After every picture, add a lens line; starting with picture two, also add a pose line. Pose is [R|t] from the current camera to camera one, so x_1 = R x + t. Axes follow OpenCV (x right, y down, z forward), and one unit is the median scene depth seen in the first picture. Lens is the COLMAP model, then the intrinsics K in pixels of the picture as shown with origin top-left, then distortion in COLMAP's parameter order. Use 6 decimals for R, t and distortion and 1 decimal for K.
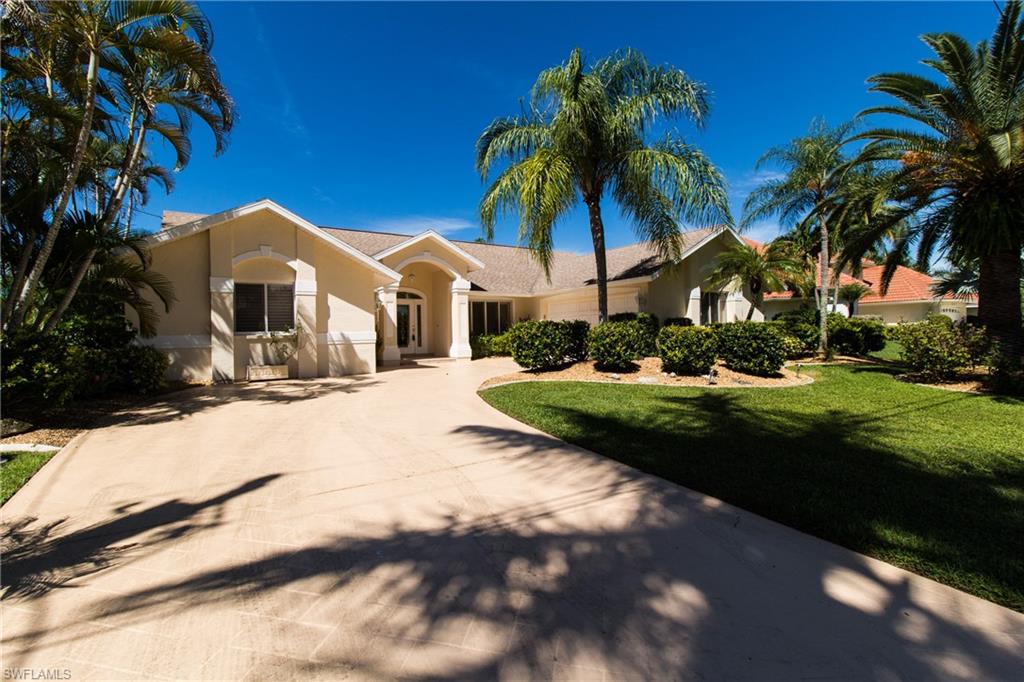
lens RADIAL K [[476.3, 0, 512.1], [0, 476.3, 340.2], [0, 0, 1]] dist [0.004762, -0.000206]
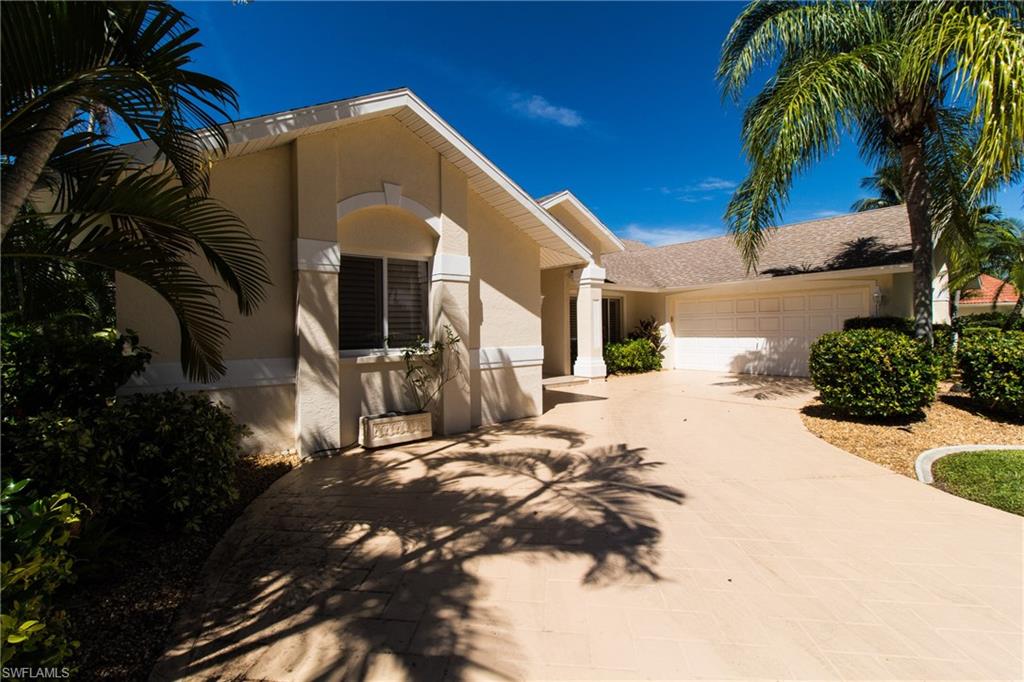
lens RADIAL K [[476.3, 0, 512.0], [0, 476.3, 336.9], [0, 0, 1]] dist [0.004762, -0.000206]
pose [[0.995360, 0.003898, 0.096147, -0.429094], [-0.003624, 0.999989, -0.003021, -0.030070], [-0.096157, 0.002659, 0.995363, 0.462488]]
